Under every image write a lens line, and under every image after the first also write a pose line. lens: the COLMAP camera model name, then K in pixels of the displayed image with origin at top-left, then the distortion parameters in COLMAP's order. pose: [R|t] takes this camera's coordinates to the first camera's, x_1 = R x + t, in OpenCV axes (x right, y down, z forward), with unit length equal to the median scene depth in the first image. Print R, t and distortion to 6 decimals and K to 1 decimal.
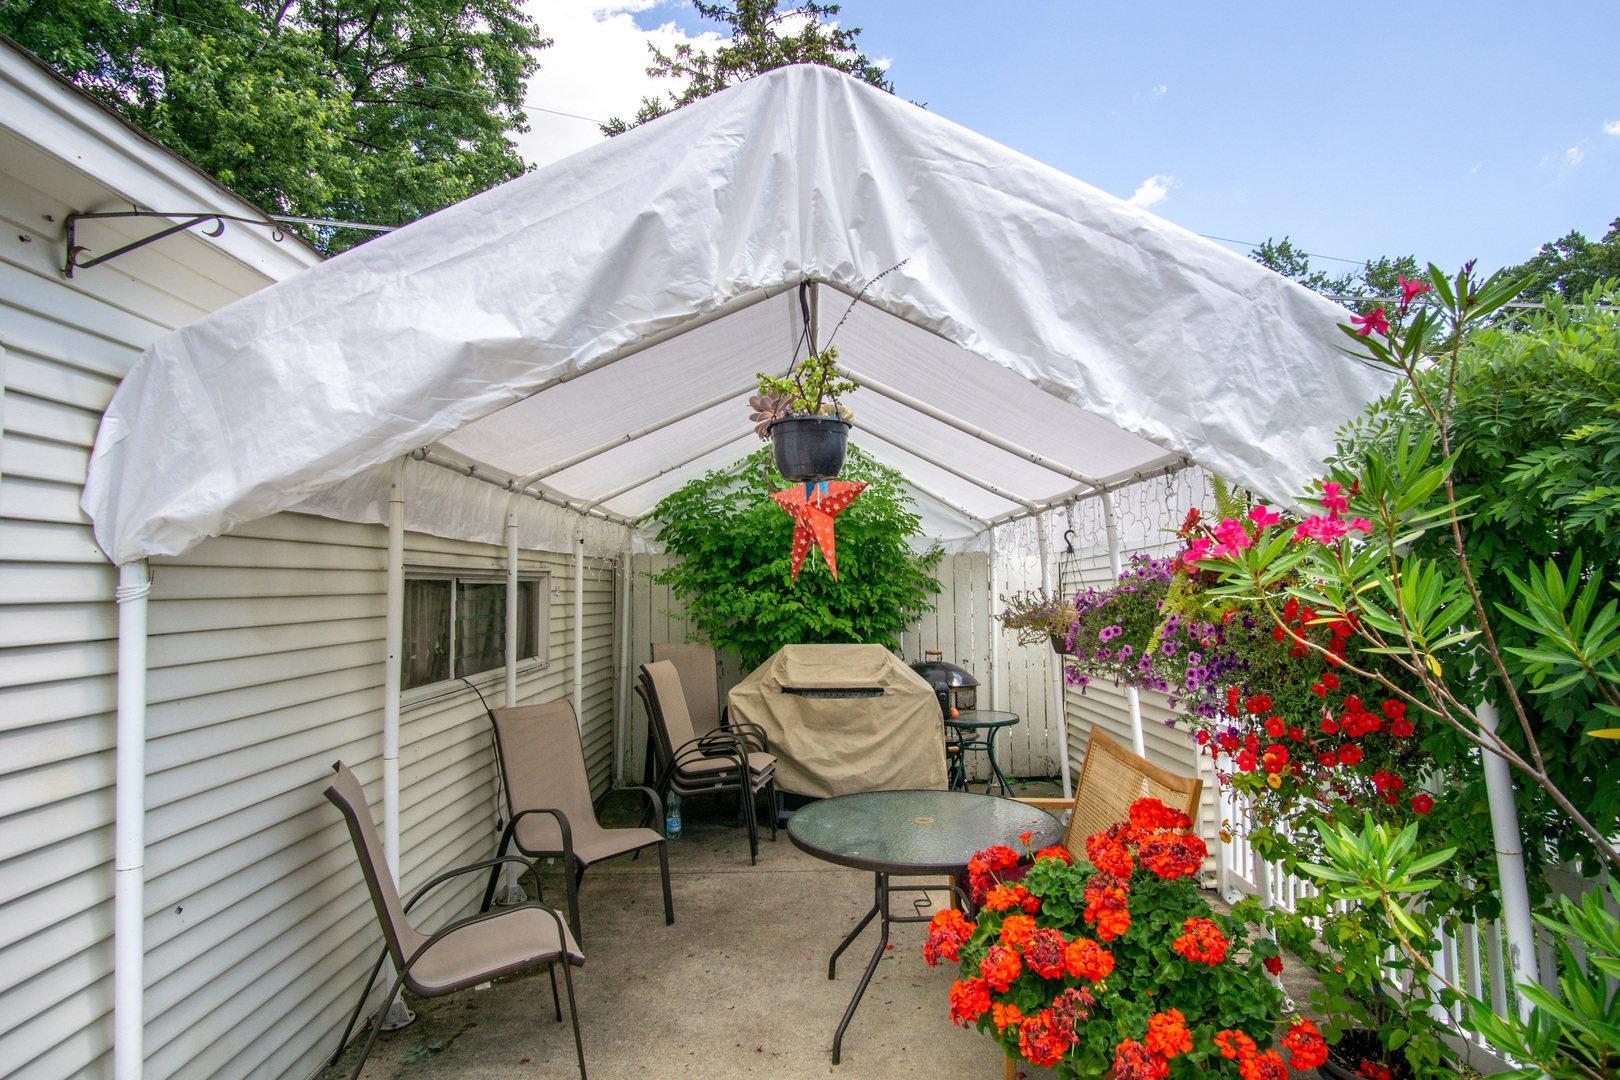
lens RADIAL K [[871.2, 0, 819.2], [0, 871.2, 538.4], [0, 0, 1]] dist [-0.021923, 0.002363]
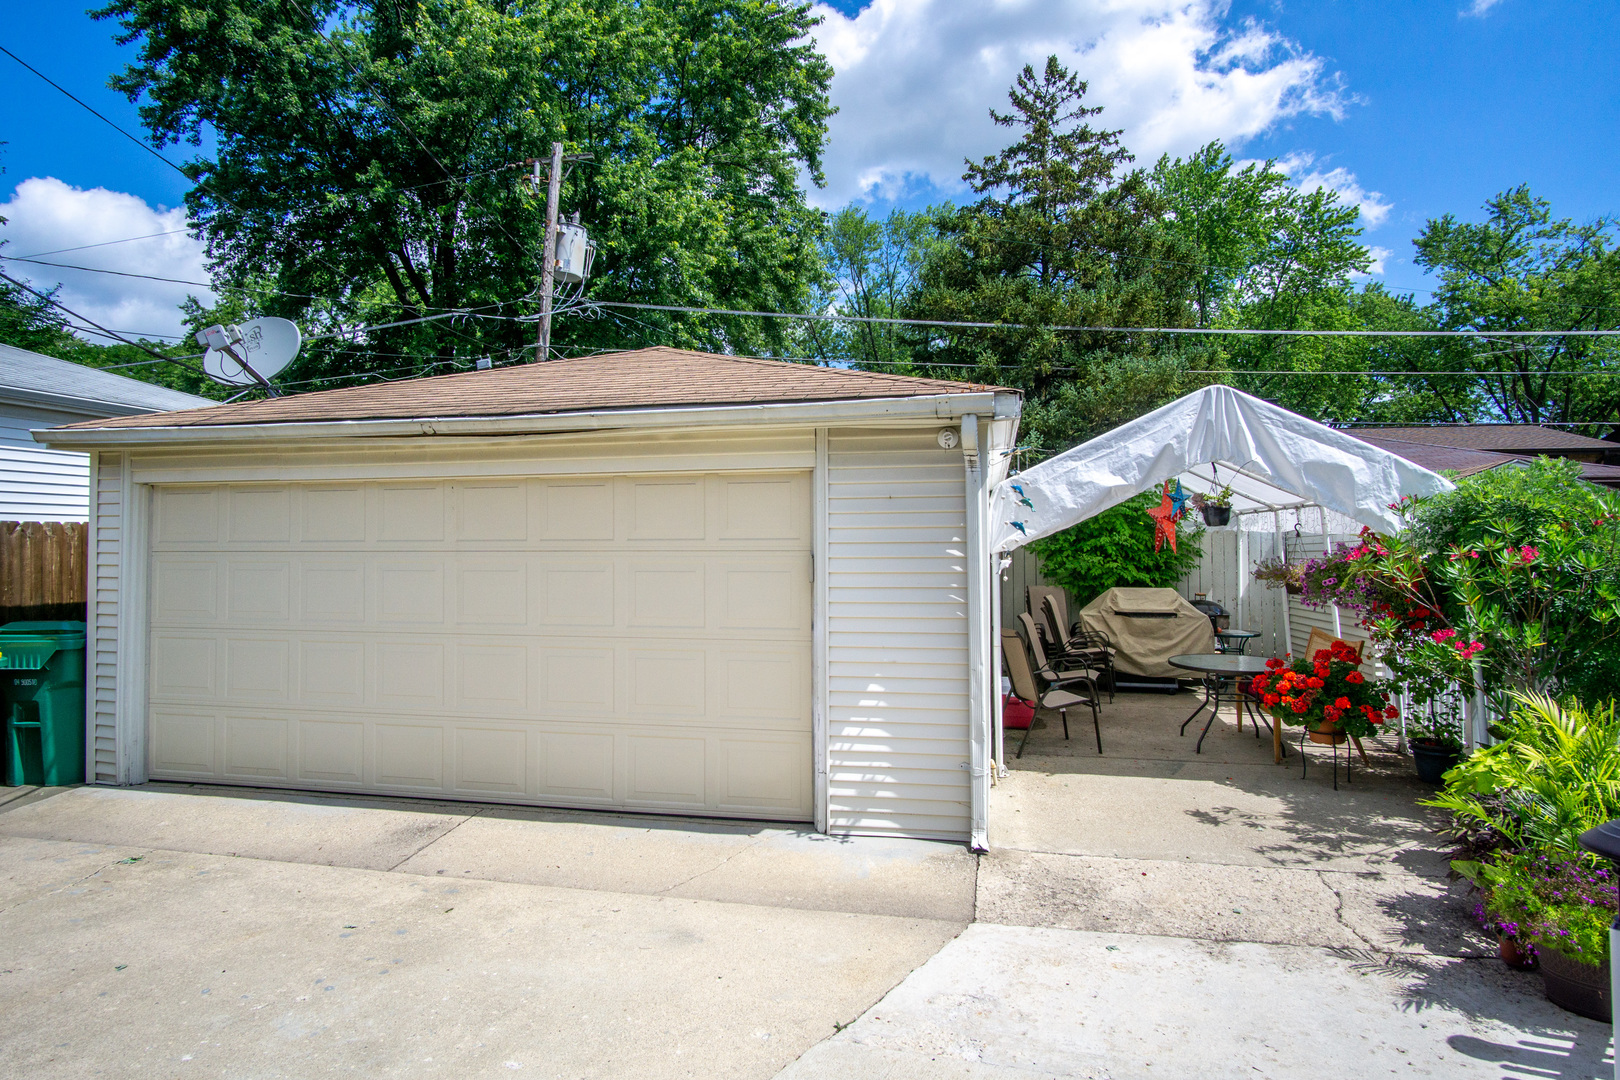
lens RADIAL K [[871.2, 0, 805.0], [0, 871.2, 531.5], [0, 0, 1]] dist [-0.021923, 0.002363]
pose [[0.977464, 0.003451, -0.211075, -0.254243], [0.006224, 0.998961, 0.045155, -0.063940], [0.211012, -0.045451, 0.976426, -0.735777]]
